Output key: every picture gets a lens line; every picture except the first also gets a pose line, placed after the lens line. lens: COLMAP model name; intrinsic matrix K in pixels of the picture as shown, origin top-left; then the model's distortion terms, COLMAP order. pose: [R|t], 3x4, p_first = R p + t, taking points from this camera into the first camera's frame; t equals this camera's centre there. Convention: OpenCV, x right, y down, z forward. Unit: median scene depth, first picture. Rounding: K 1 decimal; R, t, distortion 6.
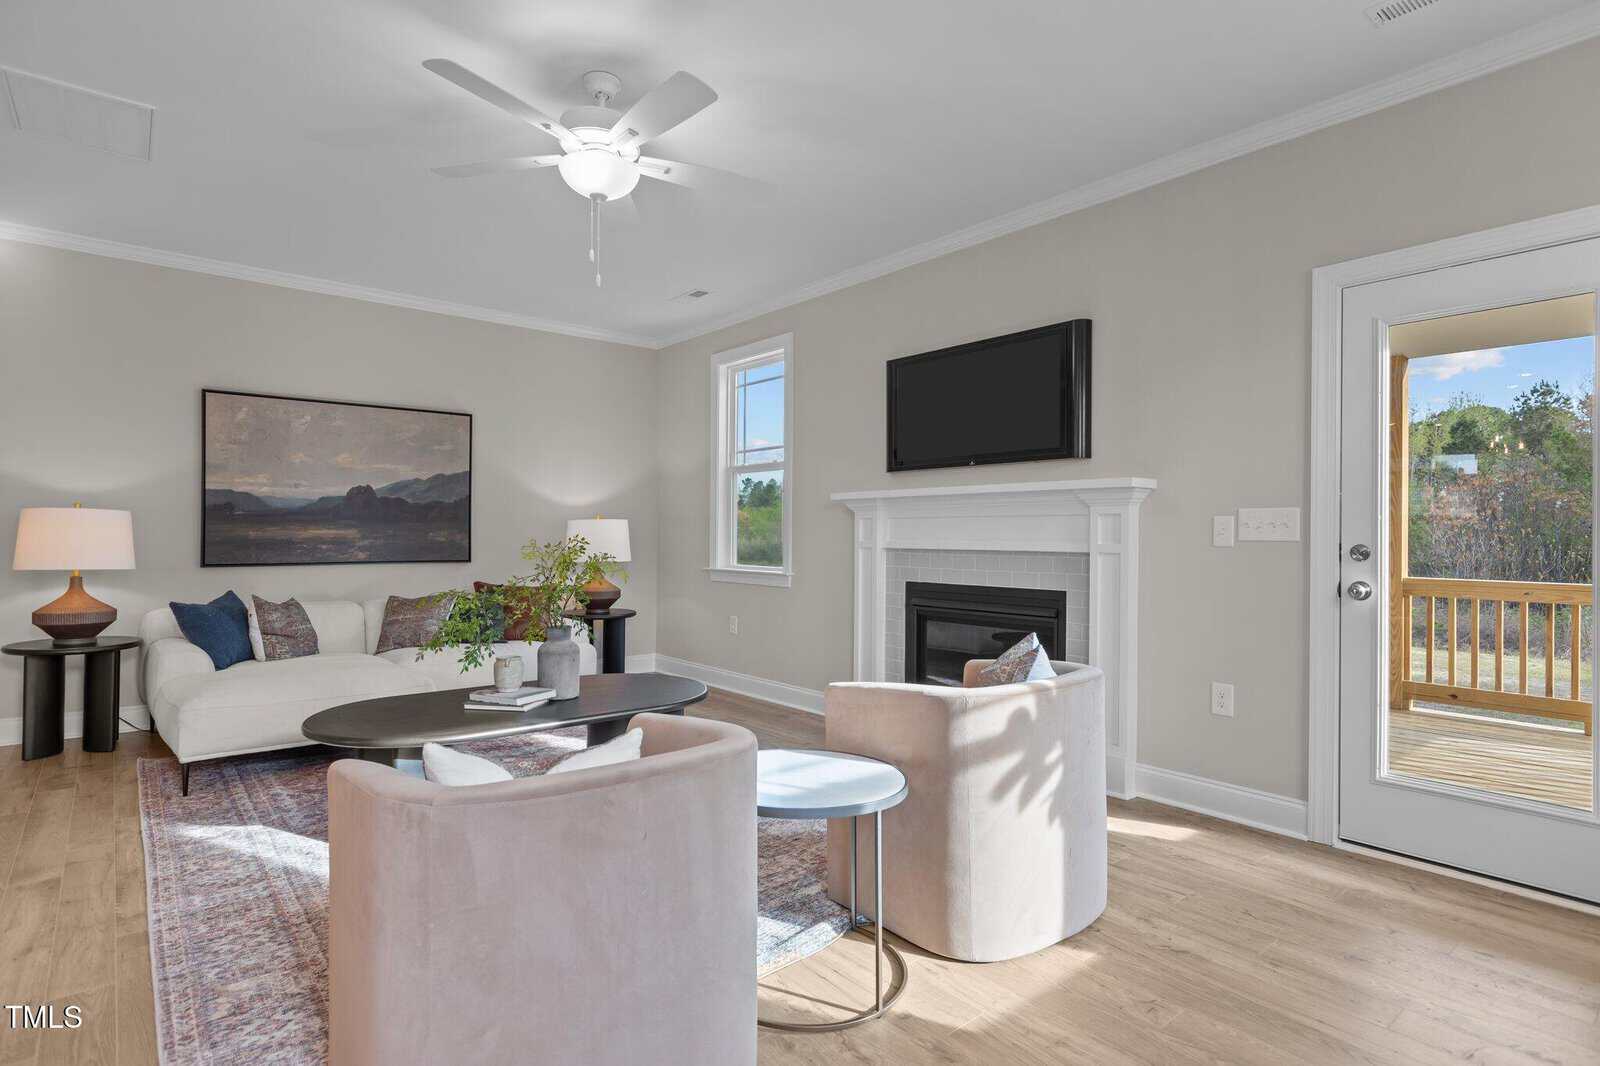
lens RADIAL K [[824.2, 0, 800.0], [0, 824.2, 533.0], [0, 0, 1]] dist [-0.001890, -0.000822]
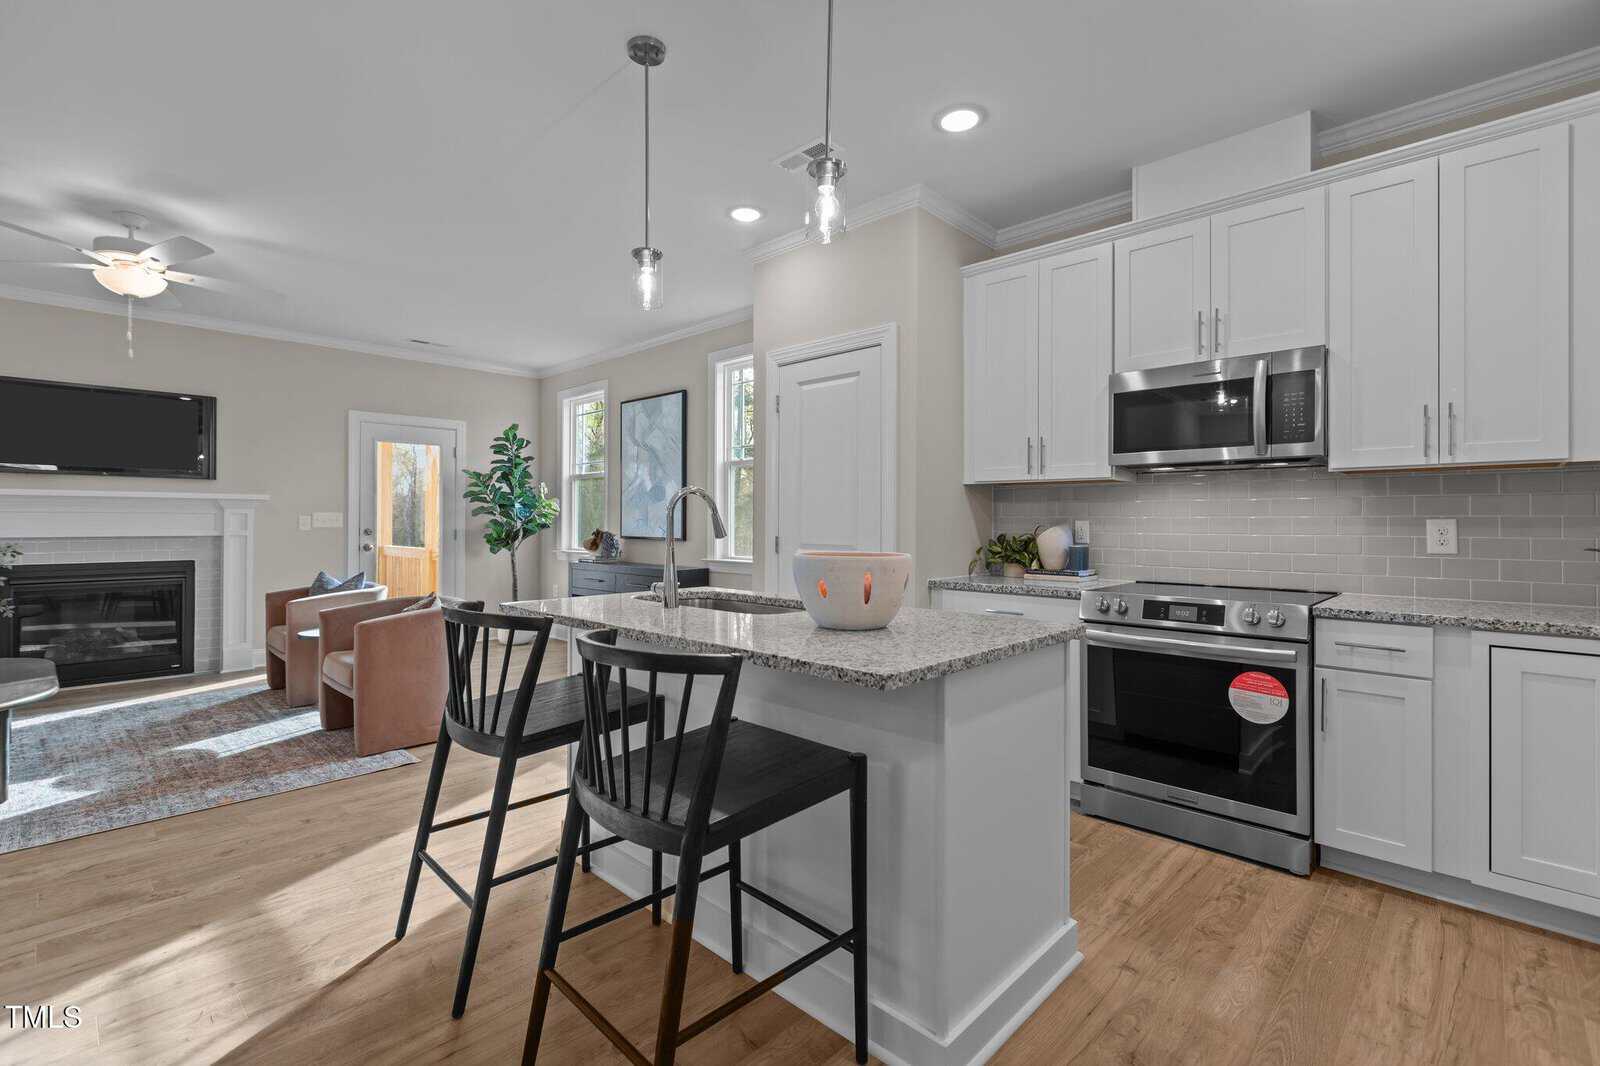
lens RADIAL K [[720.3, 0, 793.7], [0, 720.3, 514.6], [0, 0, 1]] dist [-0.000381, 0.000180]
pose [[-0.106614, 0.003599, 0.994294, -0.998415], [-0.003185, 0.999987, -0.003962, -0.014422], [-0.994295, -0.003589, -0.106602, -0.018406]]
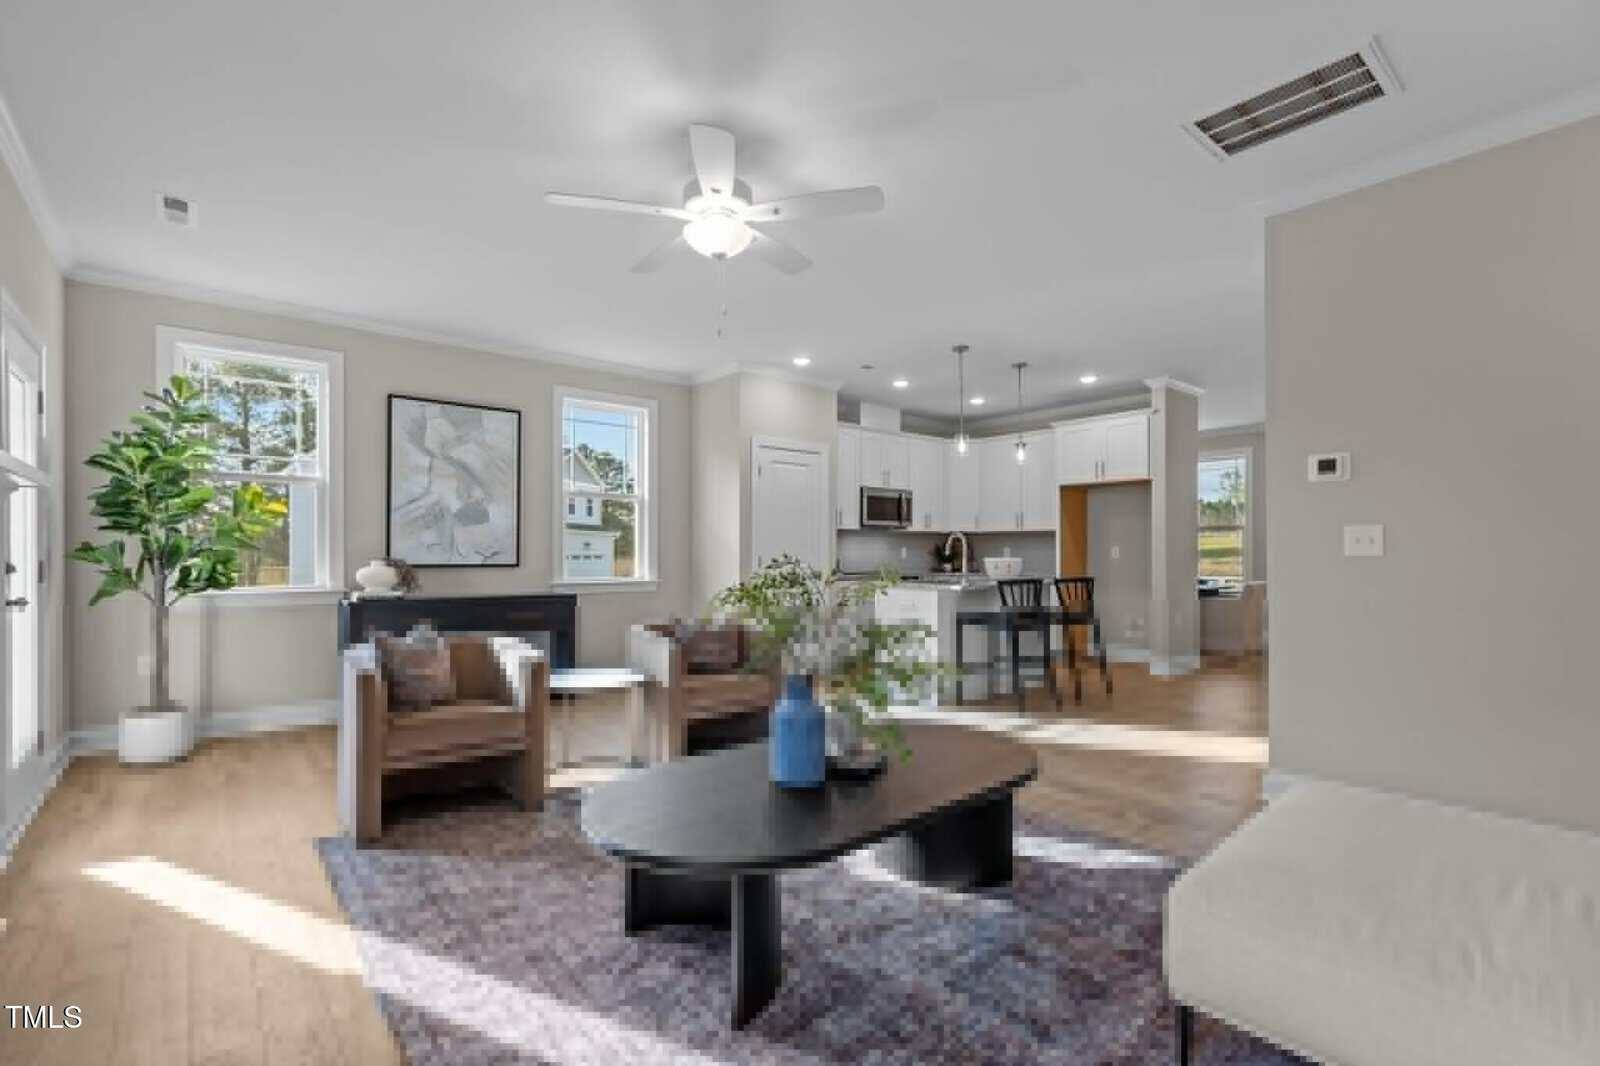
lens RADIAL K [[710.4, 0, 799.9], [0, 710.4, 527.9], [0, 0, 1]] dist [0.000351, -0.000152]
pose [[-0.999970, -0.006089, -0.004846, -0.218864], [-0.005929, 0.999459, -0.032349, -0.003390], [0.005041, -0.032319, -0.999465, 1.202228]]
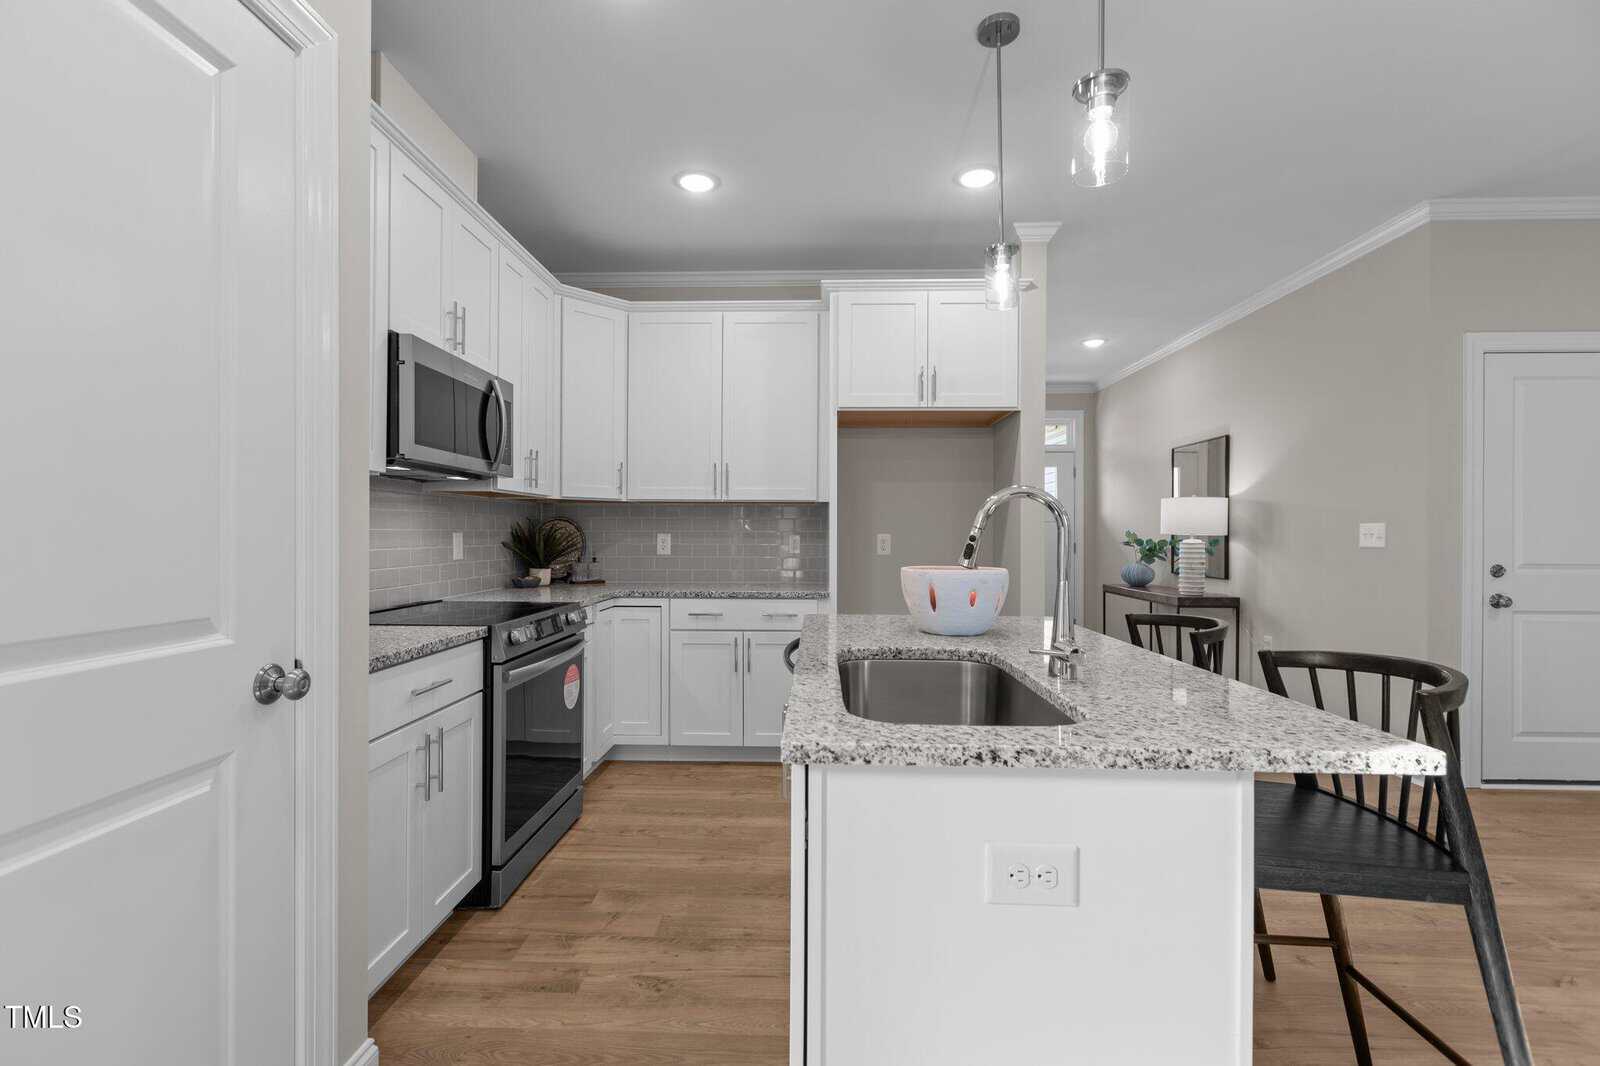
lens RADIAL K [[701.5, 0, 774.5], [0, 701.5, 535.1], [0, 0, 1]] dist [-0.000125, 0.000010]
pose [[-0.692536, -0.006994, -0.721349, -0.203175], [-0.007433, 0.999969, -0.002560, -0.012640], [0.721345, 0.003589, -0.692567, 0.126546]]
